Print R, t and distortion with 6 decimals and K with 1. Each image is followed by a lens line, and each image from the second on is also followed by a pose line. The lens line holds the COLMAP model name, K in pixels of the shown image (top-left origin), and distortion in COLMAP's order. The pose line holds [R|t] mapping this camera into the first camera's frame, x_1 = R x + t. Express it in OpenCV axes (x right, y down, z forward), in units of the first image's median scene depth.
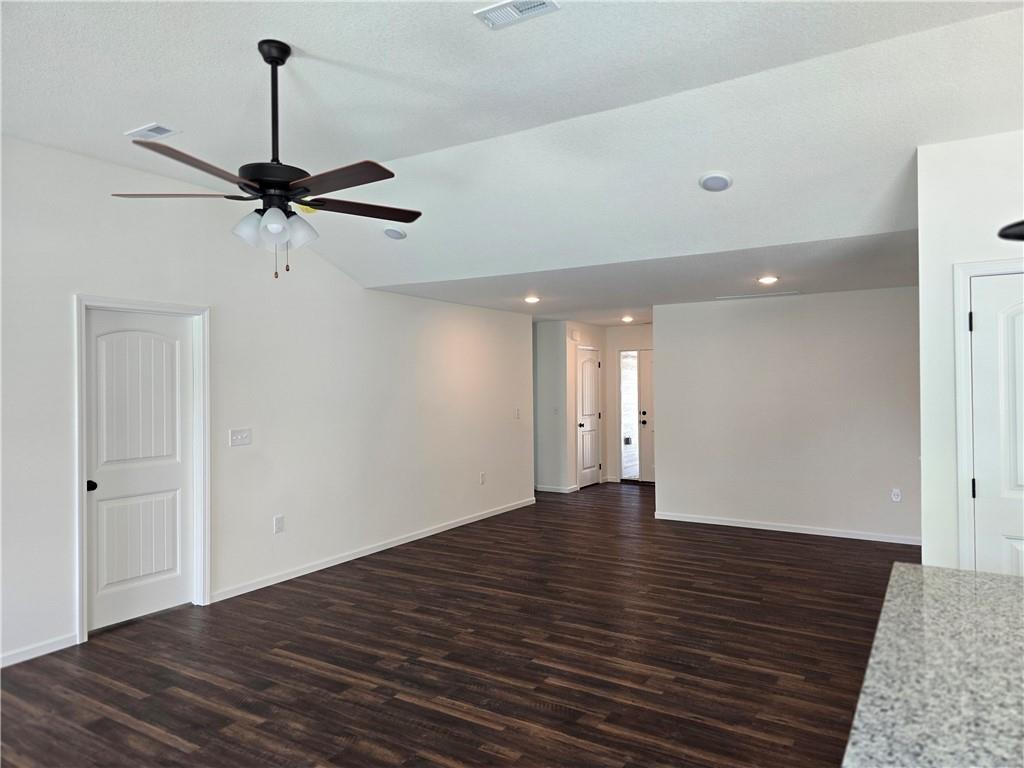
lens RADIAL K [[690.0, 0, 512.0], [0, 690.0, 383.1], [0, 0, 1]] dist [0.049660, -0.029434]
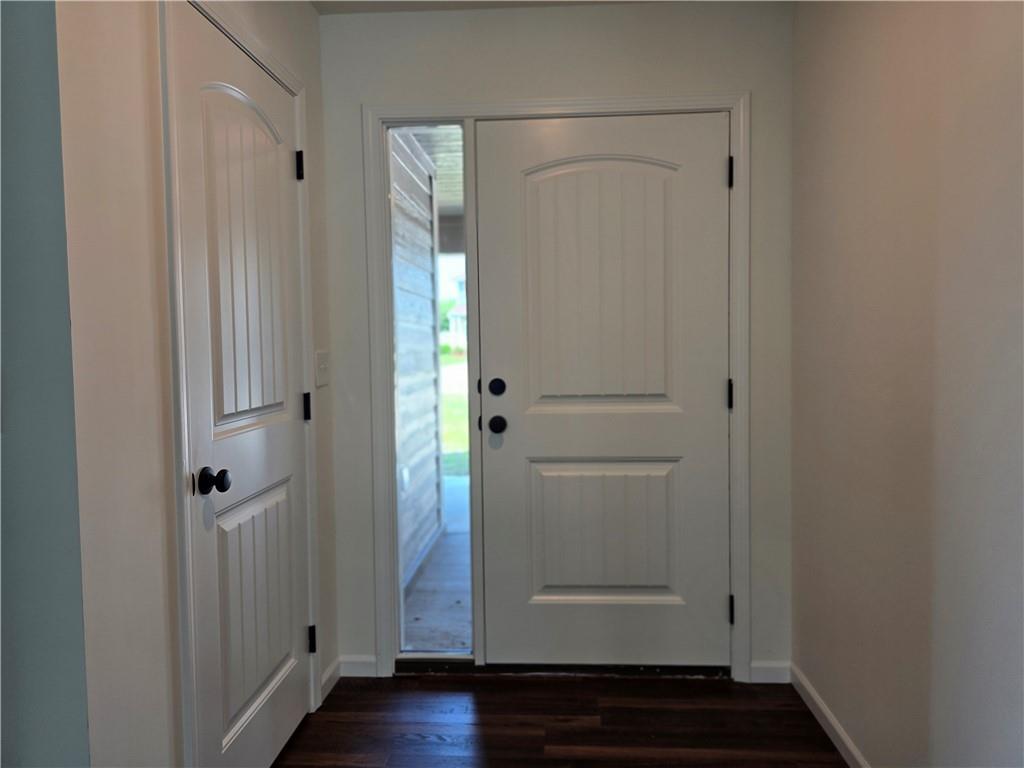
lens RADIAL K [[690.0, 0, 514.3], [0, 690.0, 381.2], [0, 0, 1]] dist [0.049660, -0.029434]
pose [[0.876674, -0.033269, 0.479933, 0.085031], [0.009173, 0.998581, 0.052466, 0.030200], [-0.480998, -0.041593, 0.875735, 0.820866]]
